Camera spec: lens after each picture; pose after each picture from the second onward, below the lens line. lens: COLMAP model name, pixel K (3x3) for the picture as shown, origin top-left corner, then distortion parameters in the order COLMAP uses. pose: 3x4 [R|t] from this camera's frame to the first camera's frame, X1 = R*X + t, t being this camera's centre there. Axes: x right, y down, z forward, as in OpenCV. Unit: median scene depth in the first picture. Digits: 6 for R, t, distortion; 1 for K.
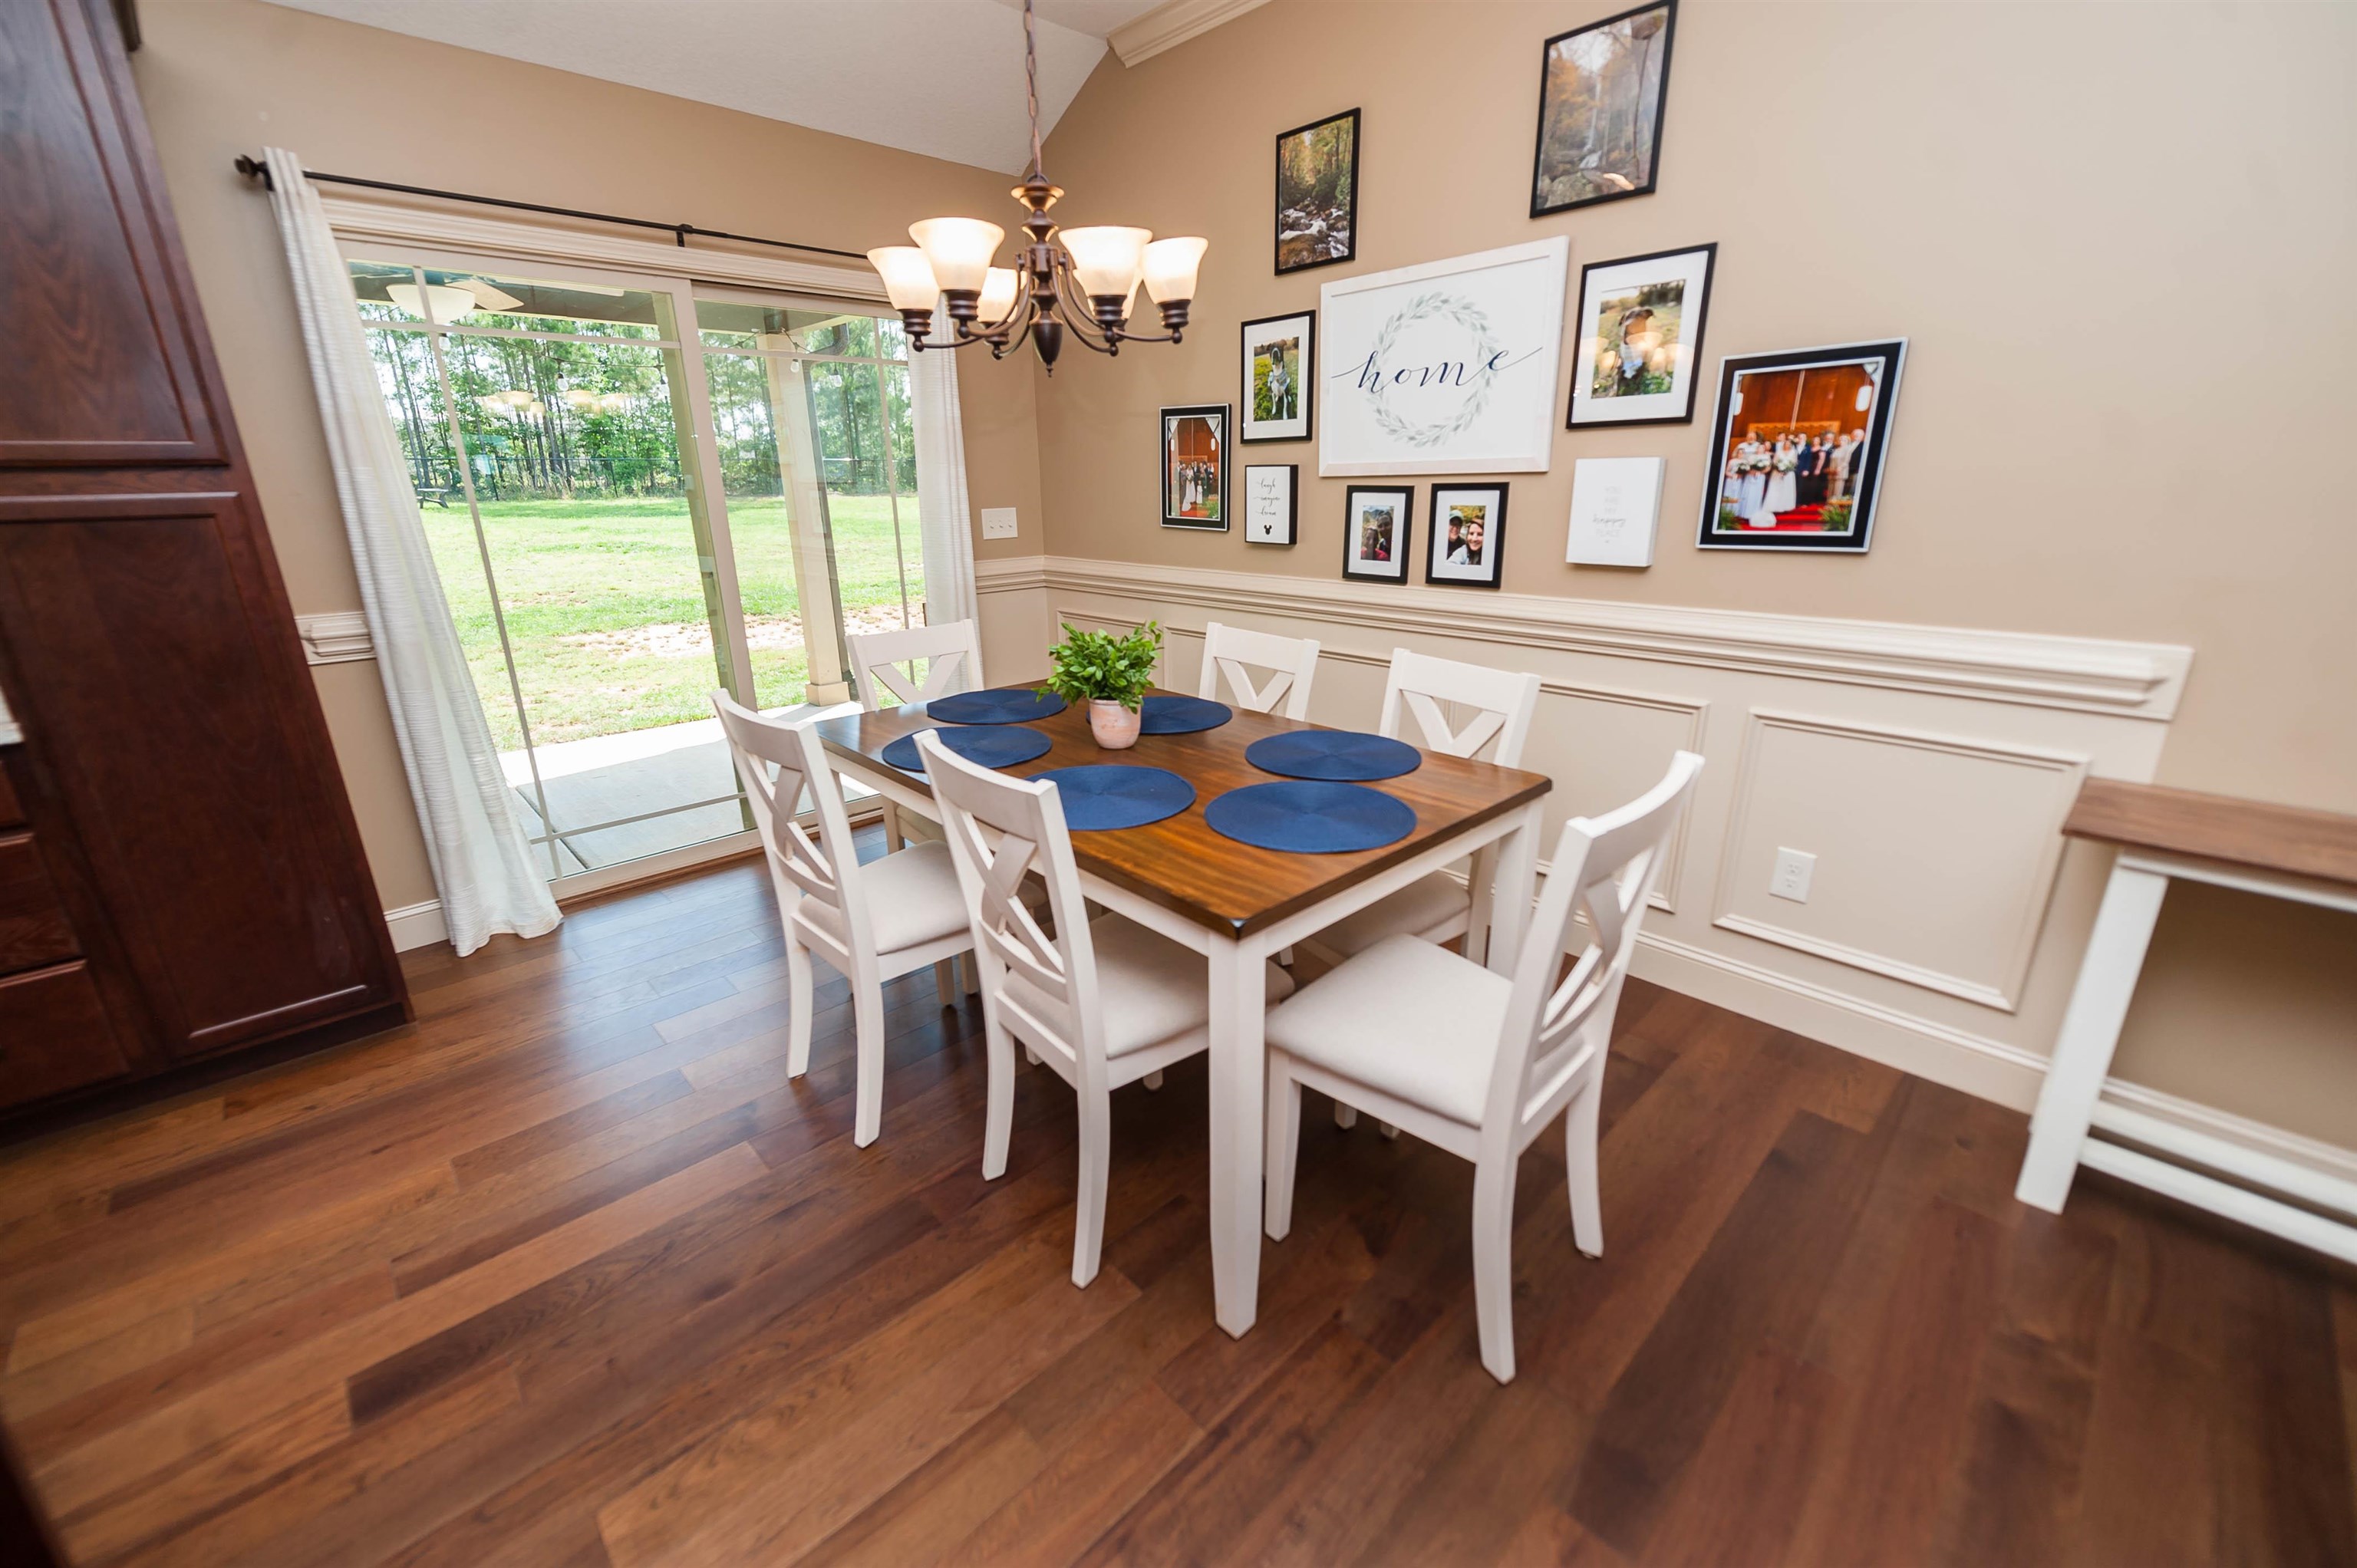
lens RADIAL K [[944.0, 0, 1167.1], [0, 944.0, 779.8], [0, 0, 1]] dist [0.013994, -0.006661]
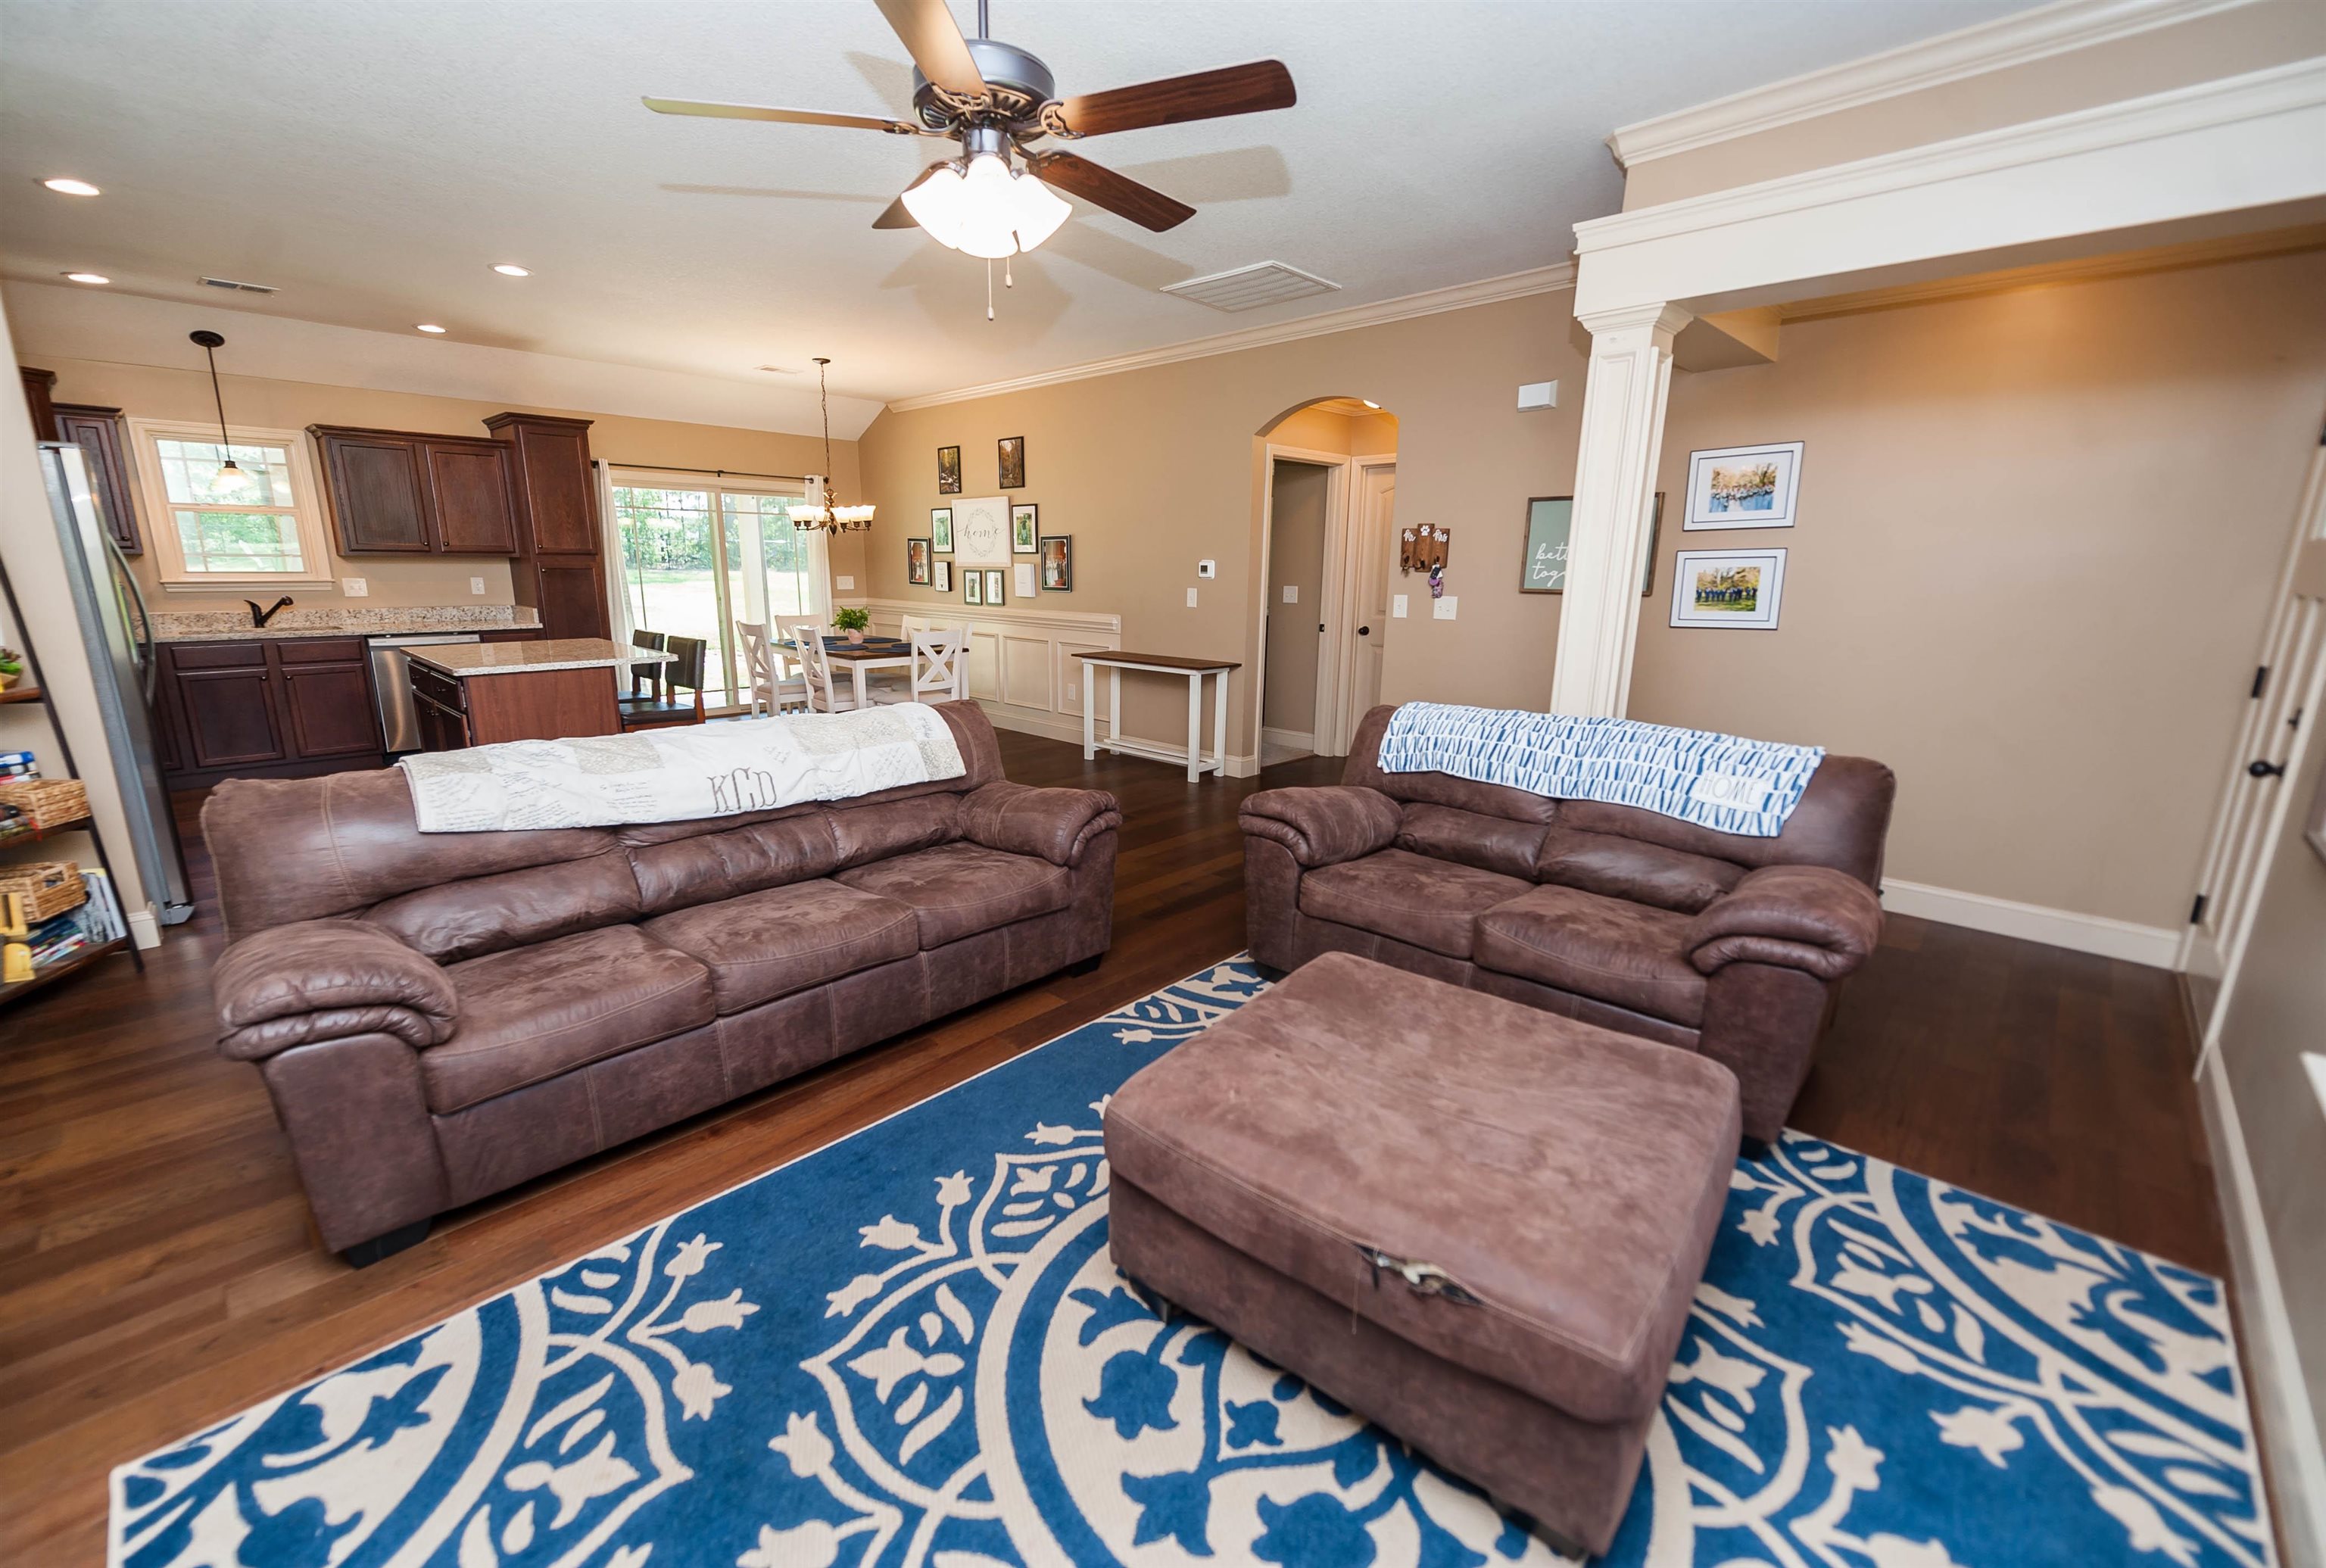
lens RADIAL K [[959.3, 0, 1135.0], [0, 959.3, 781.9], [0, 0, 1]] dist [0.015680, -0.006167]
pose [[0.999052, 0.017135, 0.040023, 0.640119], [-0.013619, 0.996156, -0.086534, 0.582184], [-0.041352, 0.085907, 0.995445, -1.892657]]
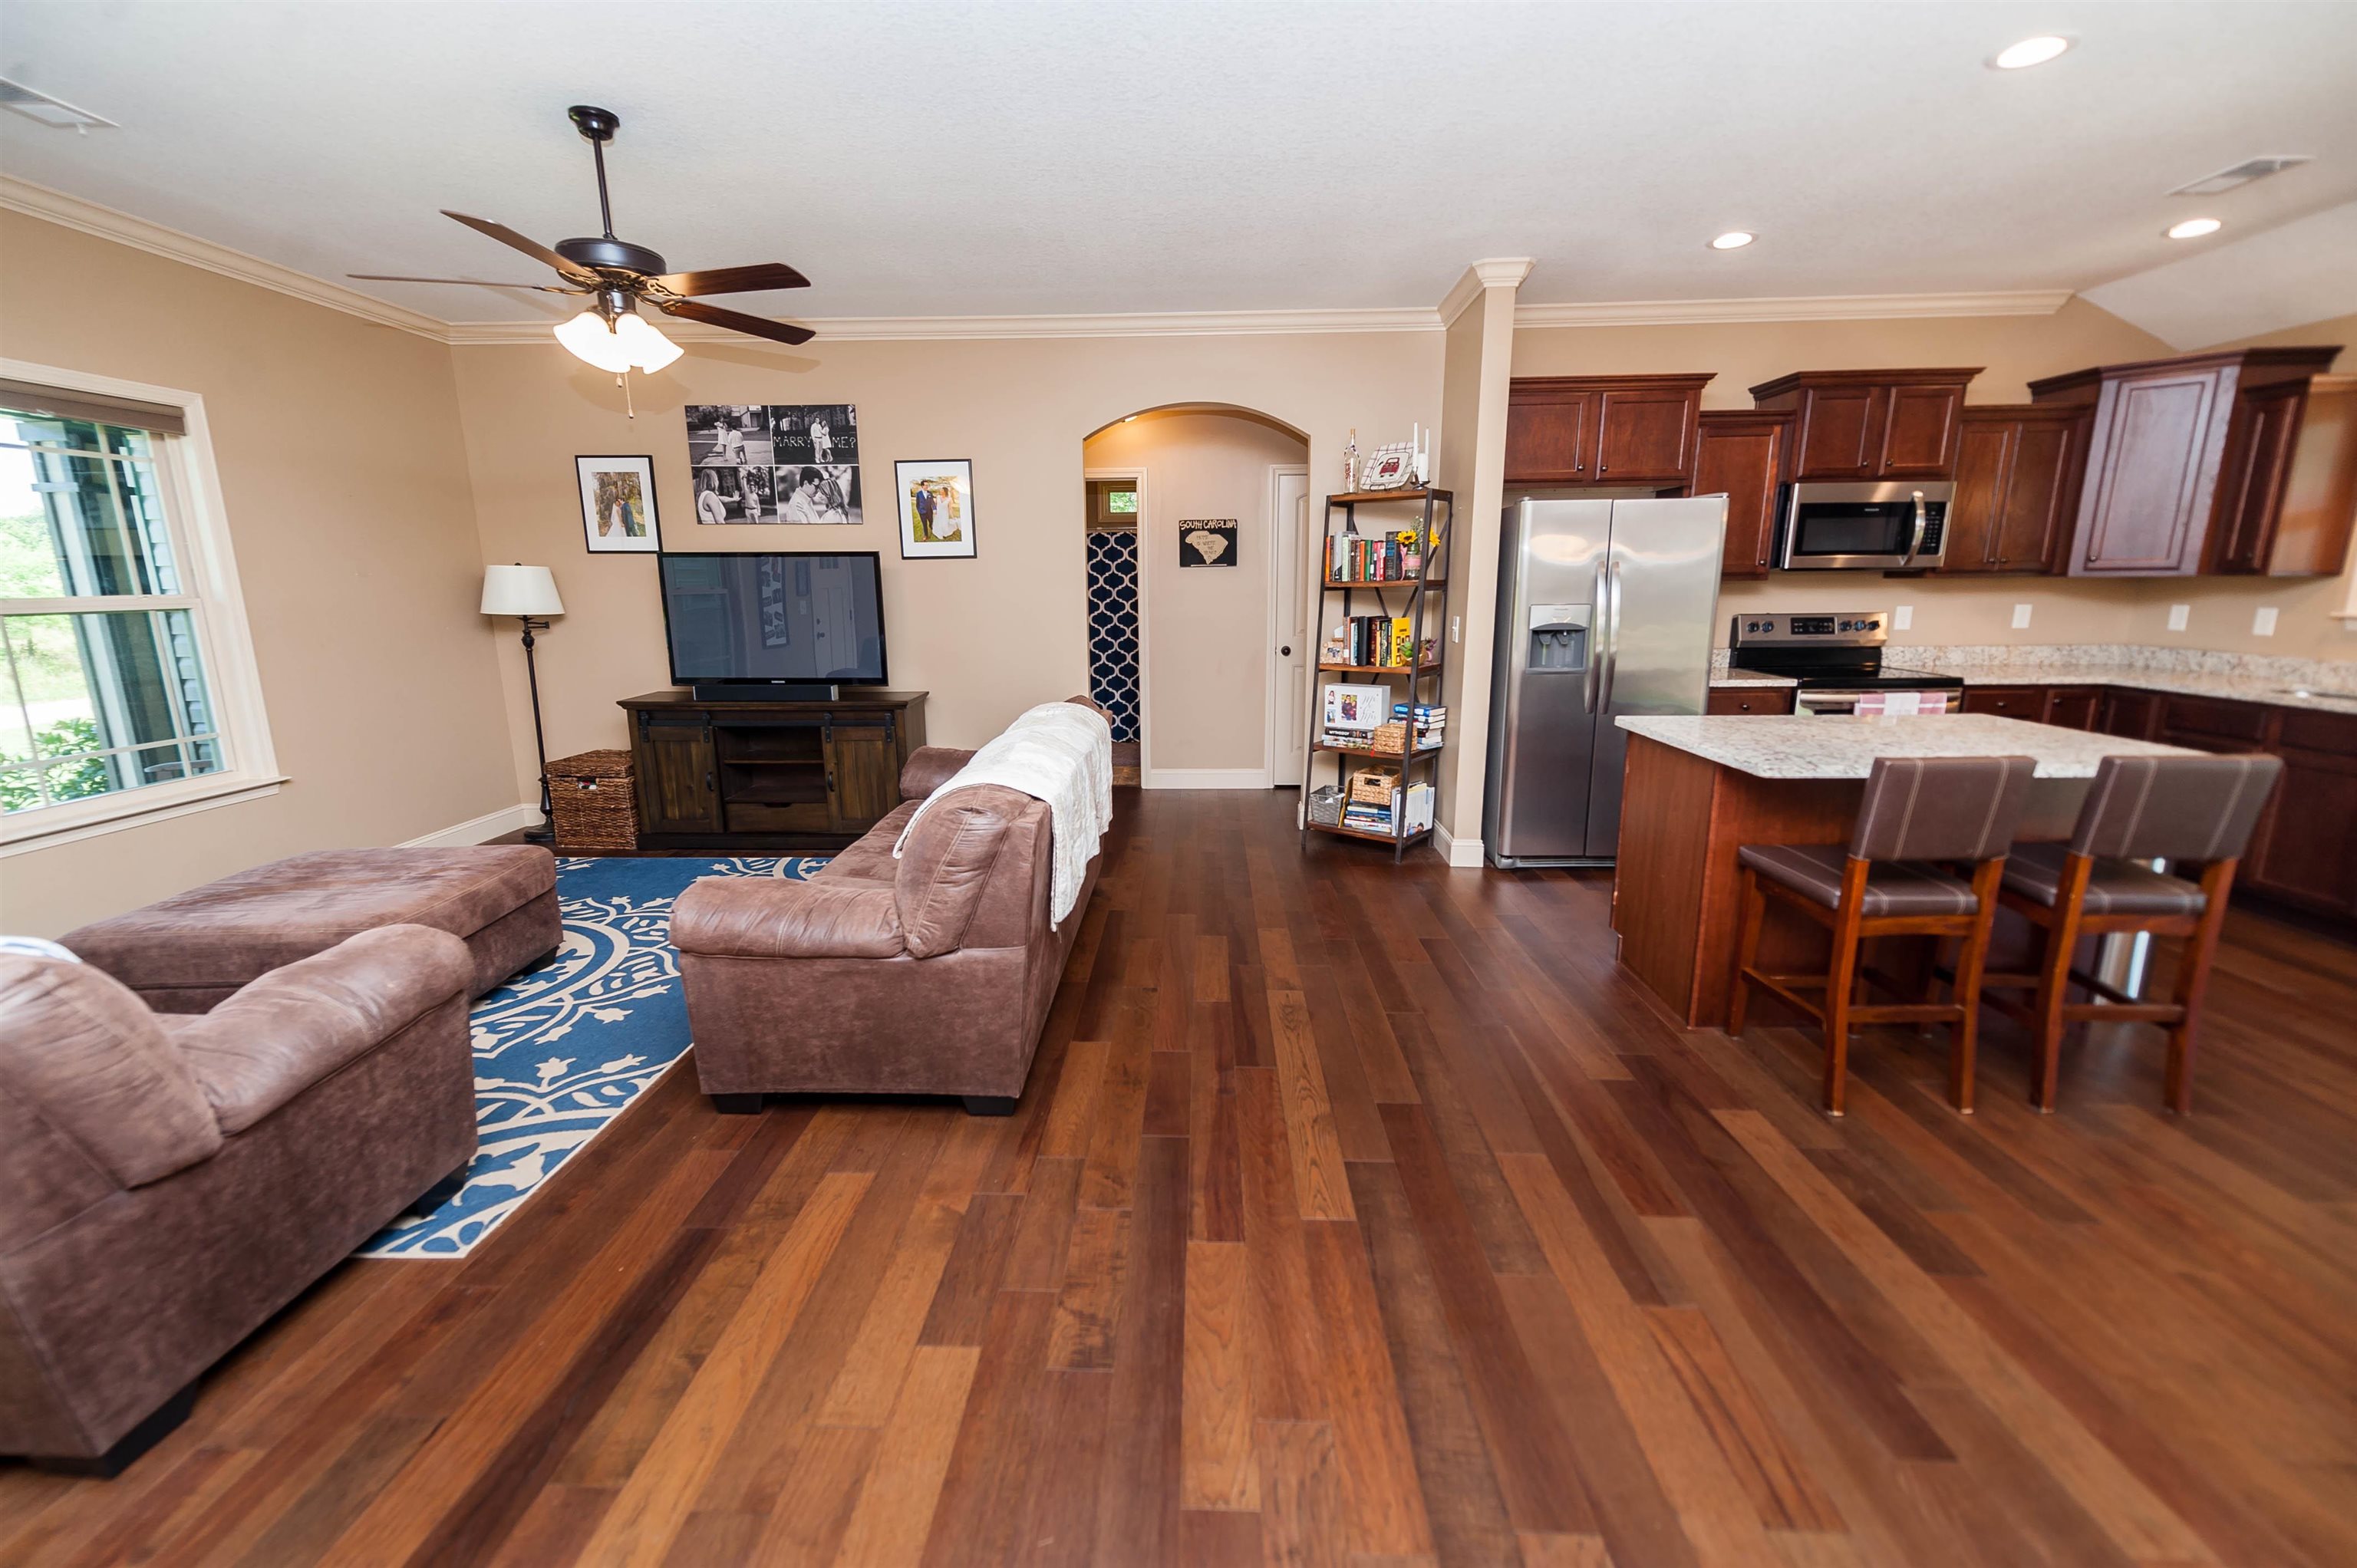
lens RADIAL K [[944.0, 0, 1167.1], [0, 944.0, 779.8], [0, 0, 1]] dist [0.013994, -0.006661]
pose [[-0.716896, 0.166909, -0.676906, 0.919427], [-0.194663, 0.884383, 0.424232, -0.084225], [0.669452, 0.435899, -0.601520, 0.144049]]
